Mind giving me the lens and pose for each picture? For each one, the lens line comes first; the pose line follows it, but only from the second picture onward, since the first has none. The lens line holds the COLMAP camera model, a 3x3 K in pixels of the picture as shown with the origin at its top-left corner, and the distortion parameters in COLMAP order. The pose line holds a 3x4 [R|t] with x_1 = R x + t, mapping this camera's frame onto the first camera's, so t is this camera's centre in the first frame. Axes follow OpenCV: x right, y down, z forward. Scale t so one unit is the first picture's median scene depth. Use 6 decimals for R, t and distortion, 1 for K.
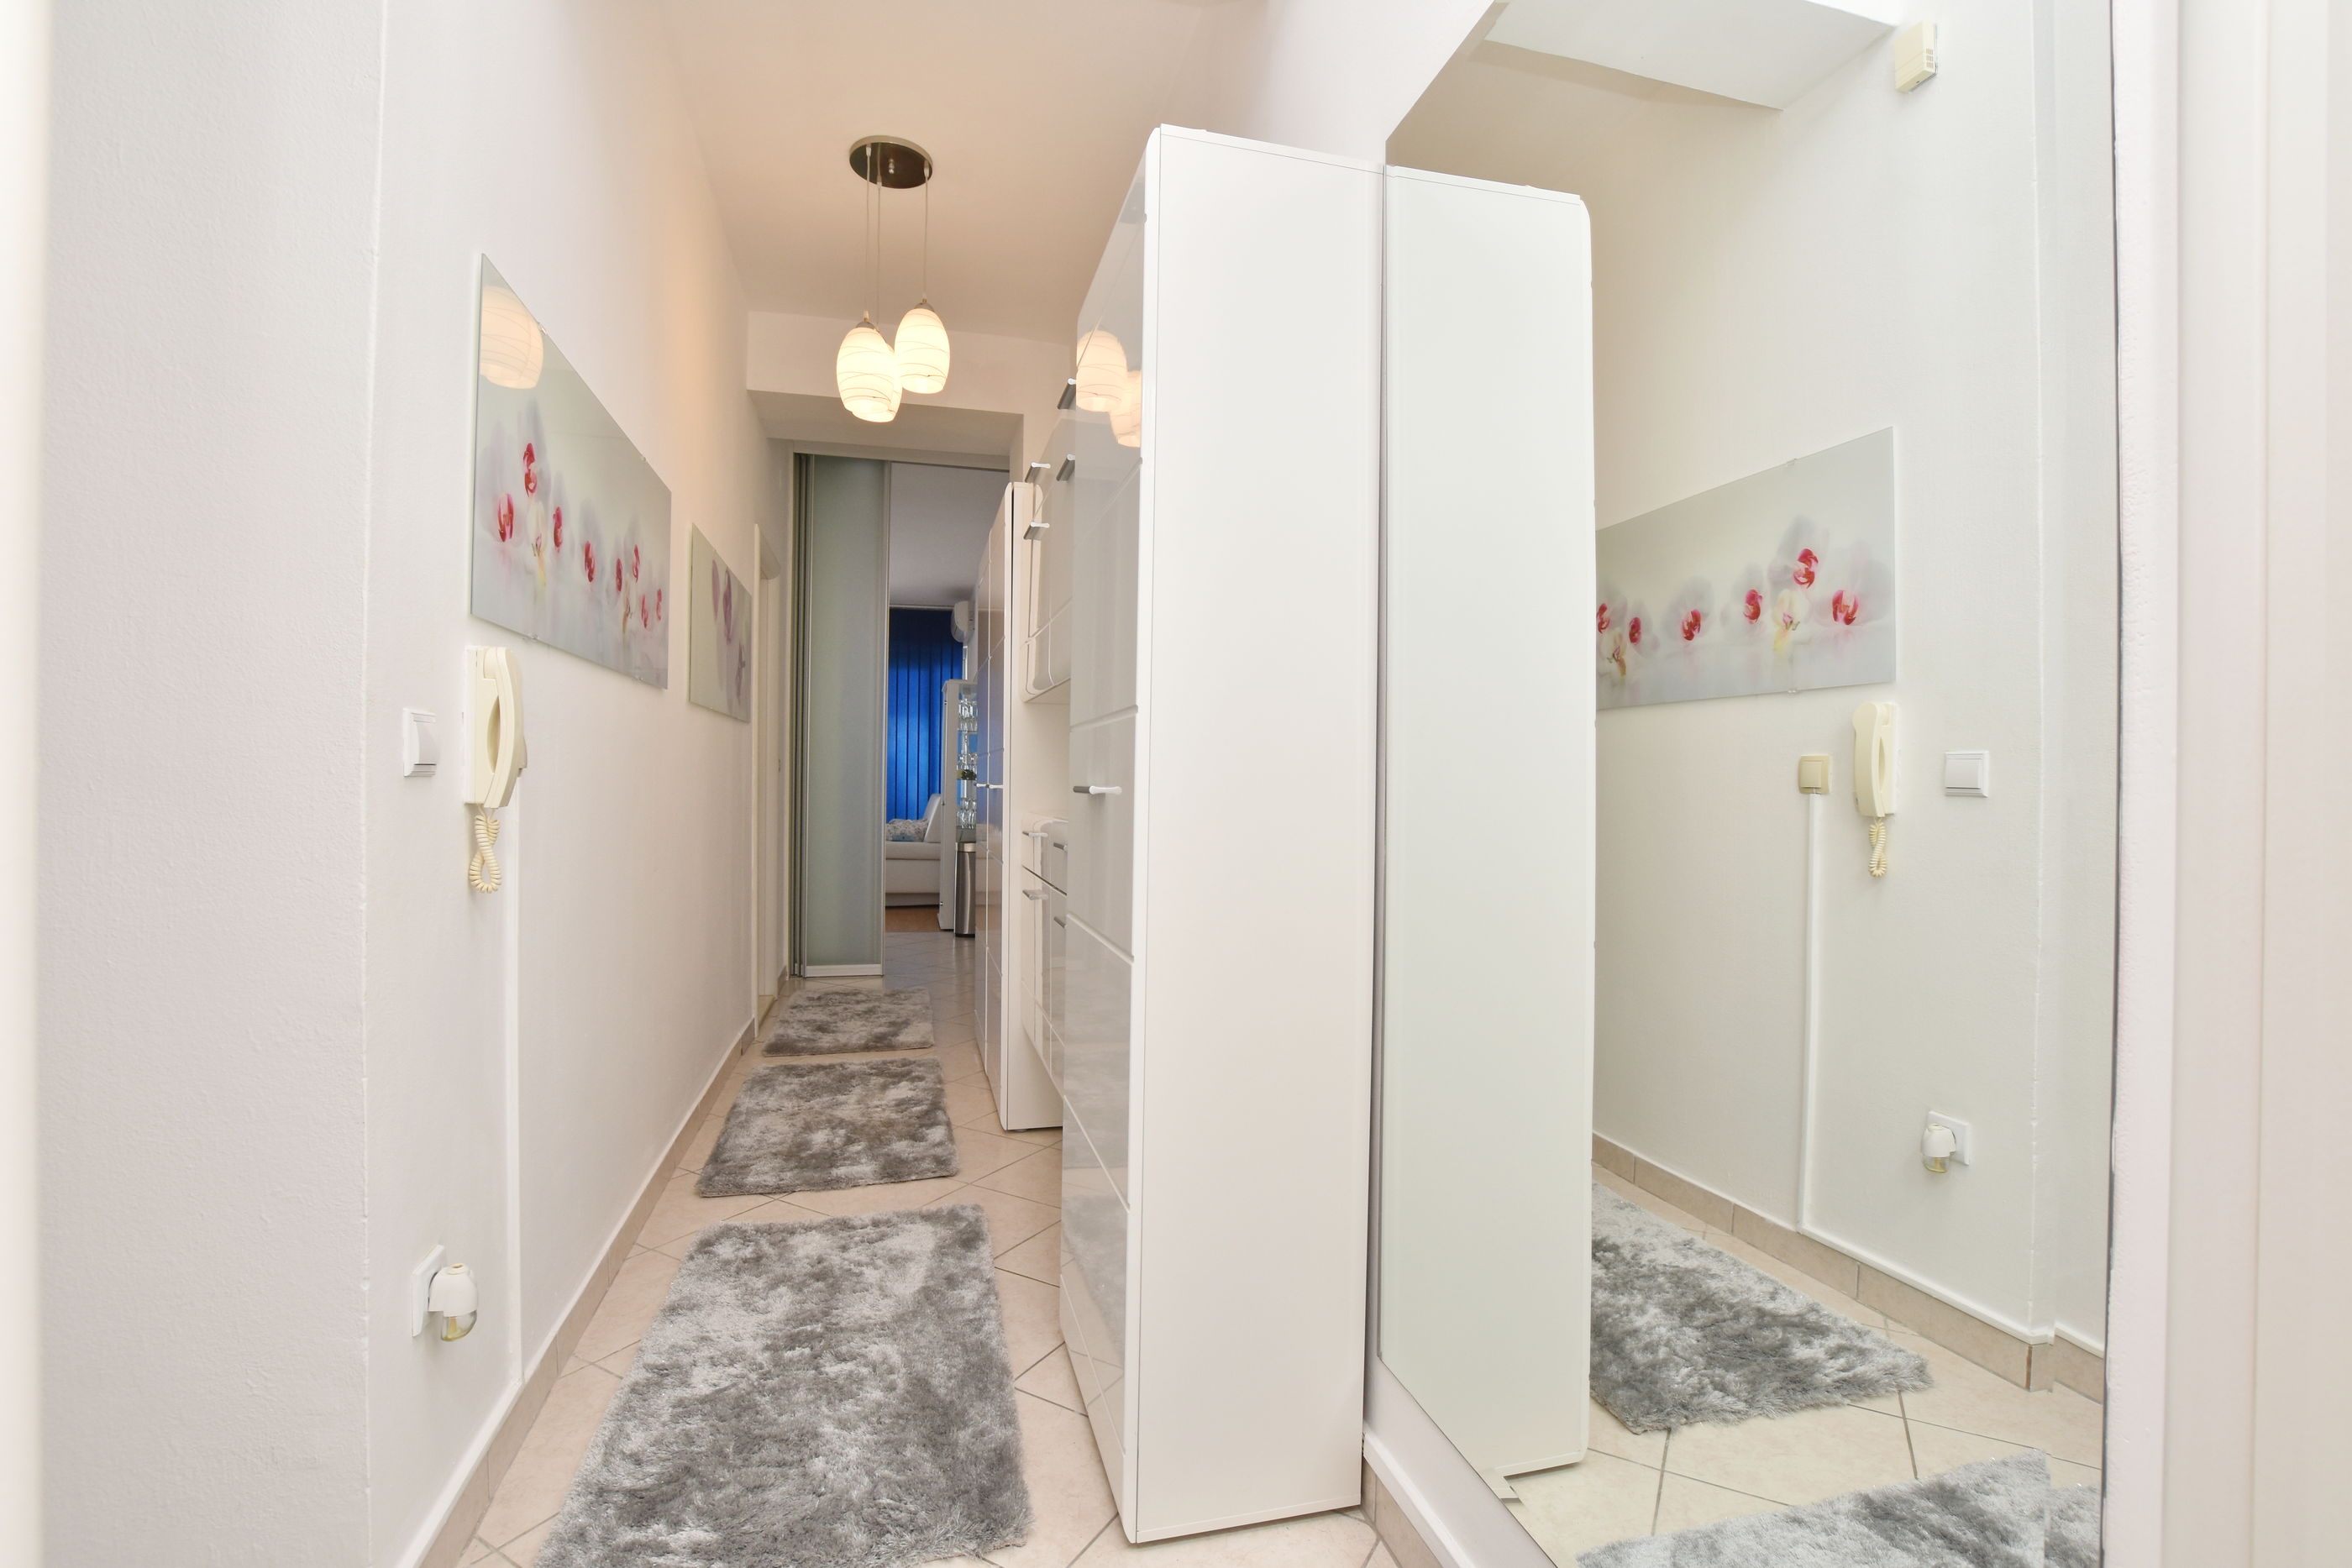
lens RADIAL K [[1047.6, 0, 1170.4], [0, 1047.6, 784.9], [0, 0, 1]] dist [-0.027157, 0.000474]
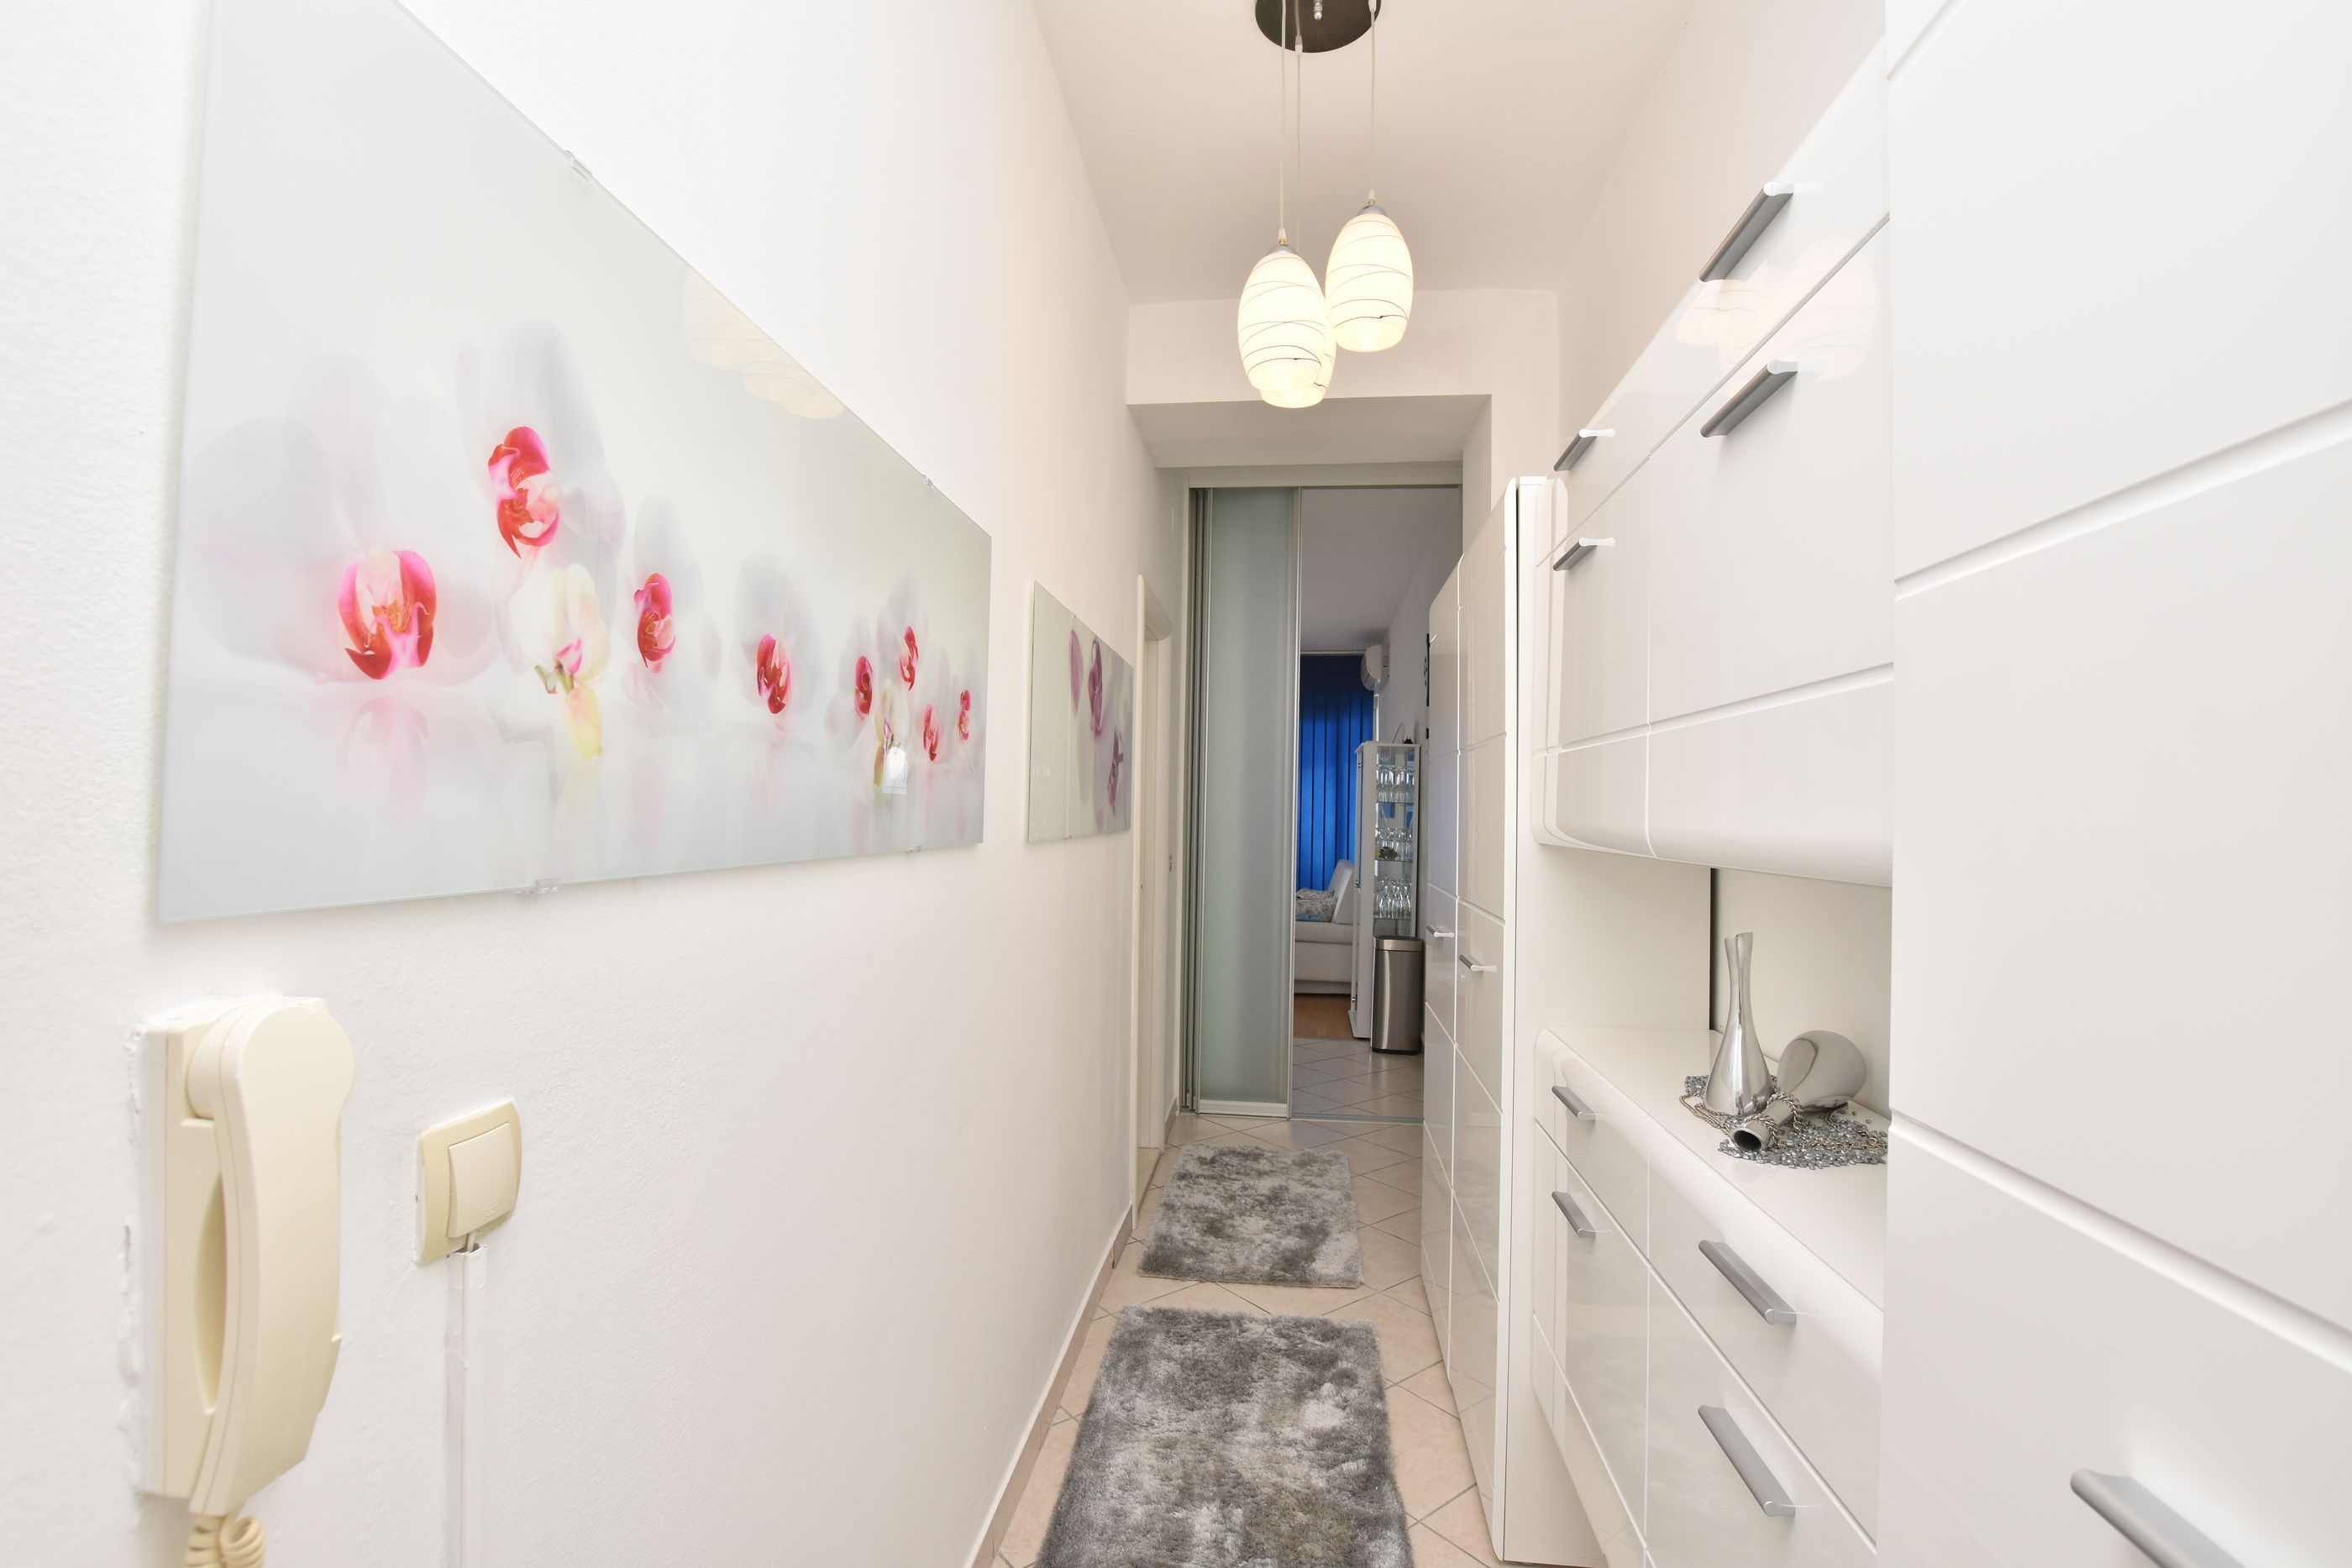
lens RADIAL K [[1047.6, 0, 1170.4], [0, 1047.6, 784.9], [0, 0, 1]] dist [-0.027157, 0.000474]
pose [[0.931316, -0.002633, -0.364203, -0.103394], [-0.008721, 0.999526, -0.029526, -0.080478], [0.364108, 0.030674, 0.930852, 0.324107]]
